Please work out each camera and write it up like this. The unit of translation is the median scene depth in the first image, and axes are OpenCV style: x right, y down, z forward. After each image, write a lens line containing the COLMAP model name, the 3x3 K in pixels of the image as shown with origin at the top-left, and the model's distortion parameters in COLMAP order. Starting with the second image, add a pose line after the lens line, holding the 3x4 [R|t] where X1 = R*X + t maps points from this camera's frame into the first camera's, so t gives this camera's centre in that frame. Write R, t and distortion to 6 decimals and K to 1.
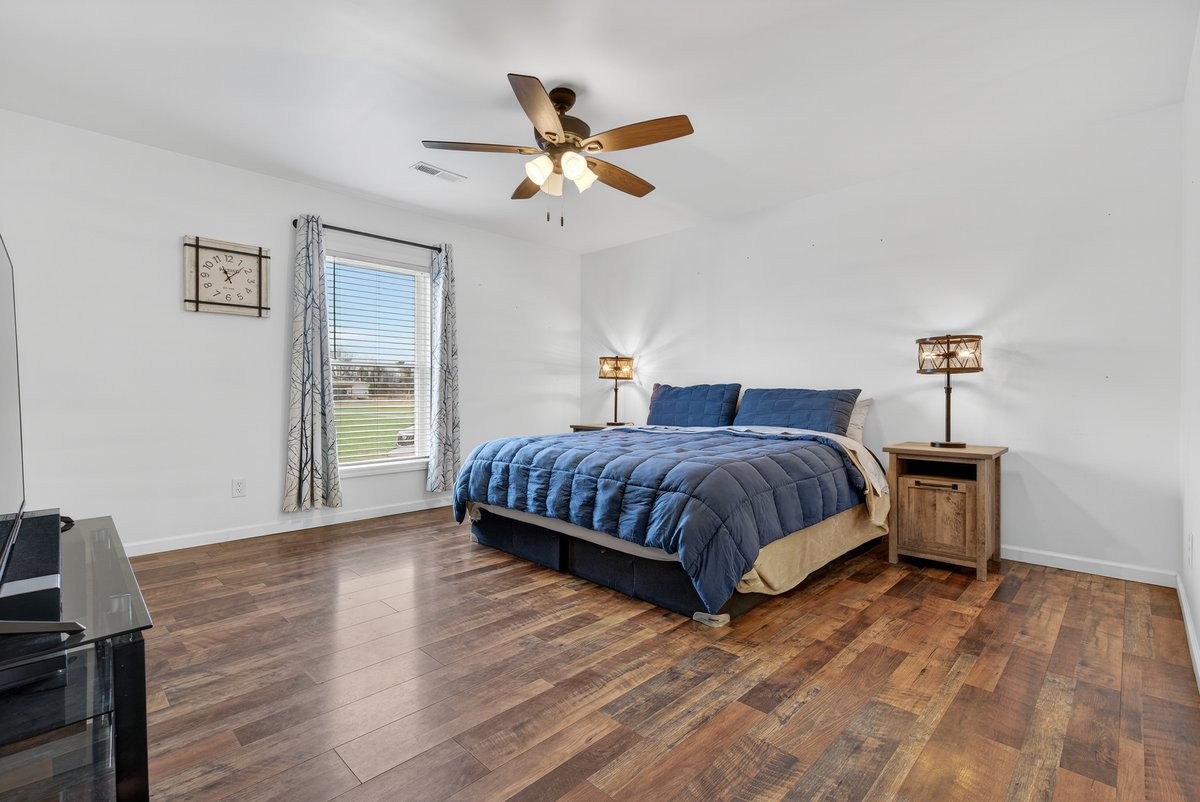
lens RADIAL K [[545.0, 0, 594.9], [0, 545.0, 395.3], [0, 0, 1]] dist [0.000958, -0.000365]
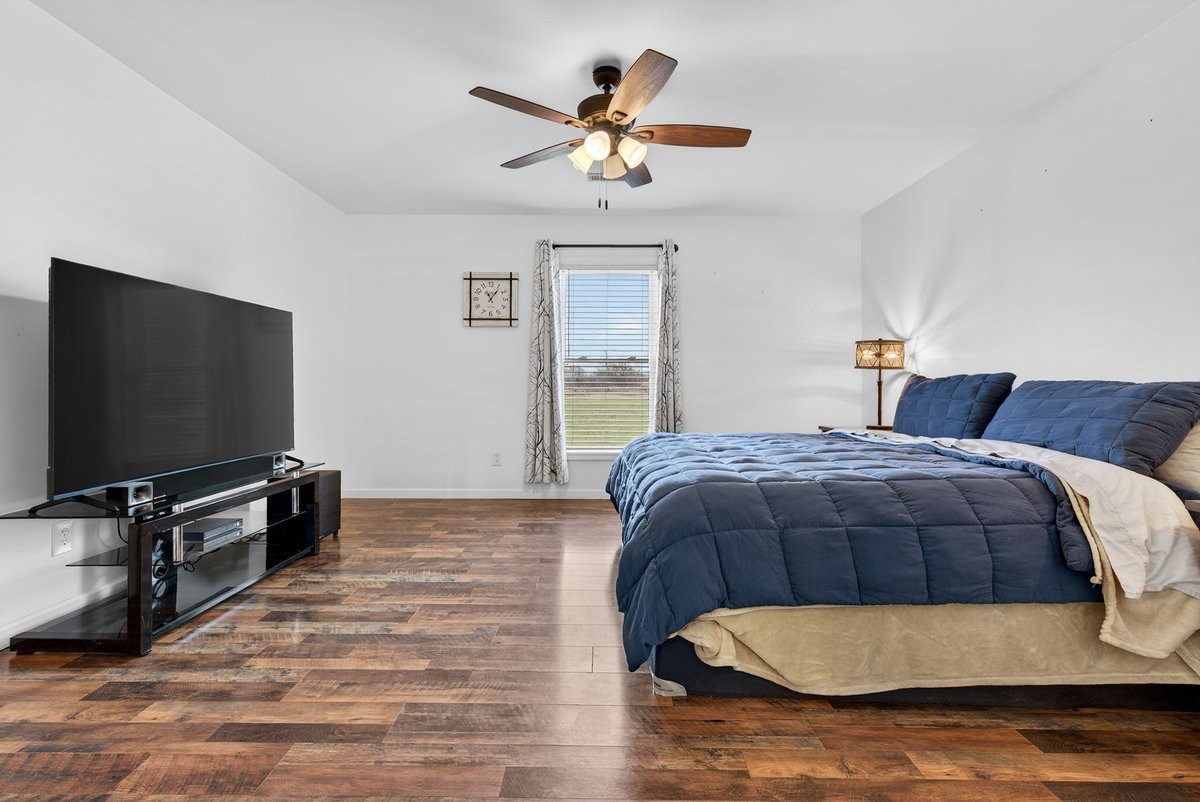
lens RADIAL K [[552.8, 0, 597.9], [0, 552.8, 371.8], [0, 0, 1]] dist [0.001383, 0.000117]
pose [[0.699295, -0.015831, -0.714658, 0.552843], [-0.006043, 0.999588, -0.028057, -0.002221], [0.714807, 0.023939, 0.698912, 0.295837]]
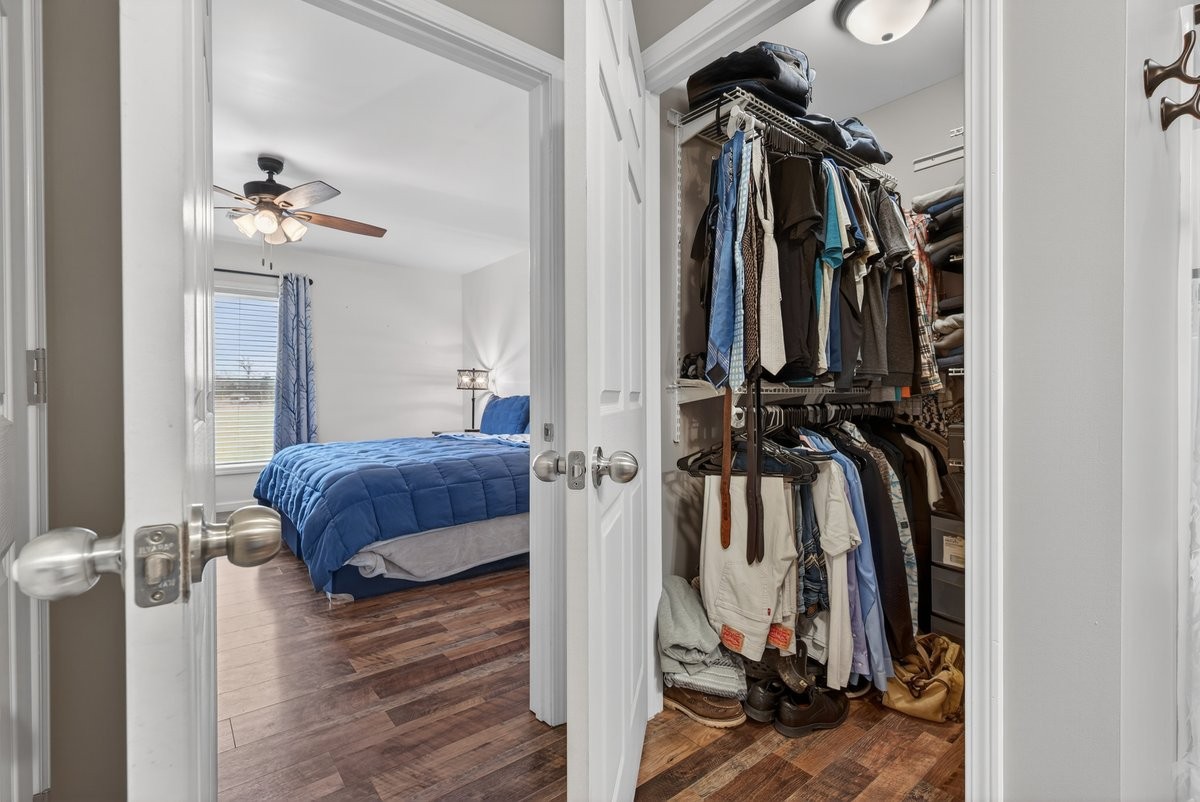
lens RADIAL K [[545.0, 0, 594.9], [0, 545.0, 395.3], [0, 0, 1]] dist [0.000958, -0.000365]
pose [[0.992263, -0.005280, -0.124044, 0.725438], [0.005124, 0.999986, -0.001581, -0.026330], [0.124051, 0.000933, 0.992275, -0.101312]]
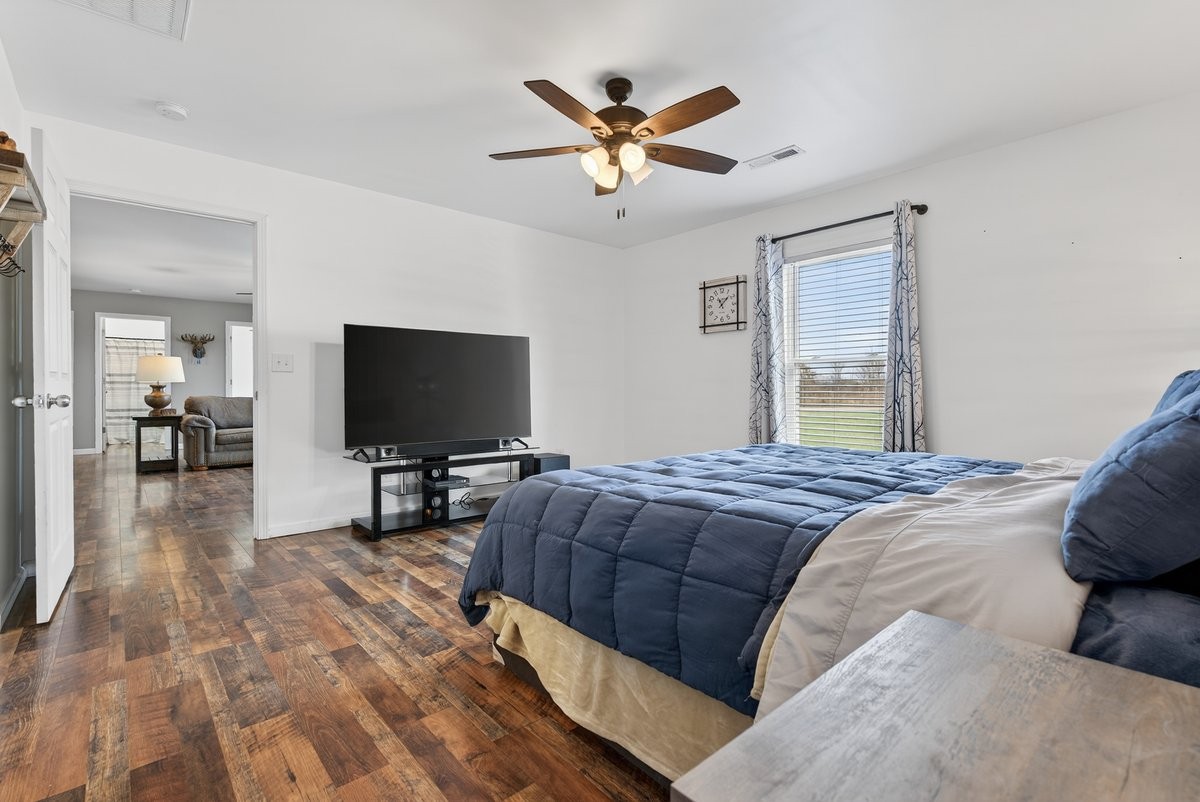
lens RADIAL K [[553.5, 0, 601.9], [0, 553.5, 388.3], [0, 0, 1]] dist [-0.001385, 0.000545]
pose [[-0.068577, -0.004773, -0.997634, 0.843387], [-0.003527, 0.999983, -0.004542, -0.001571], [0.997640, 0.003207, -0.068593, 0.942554]]
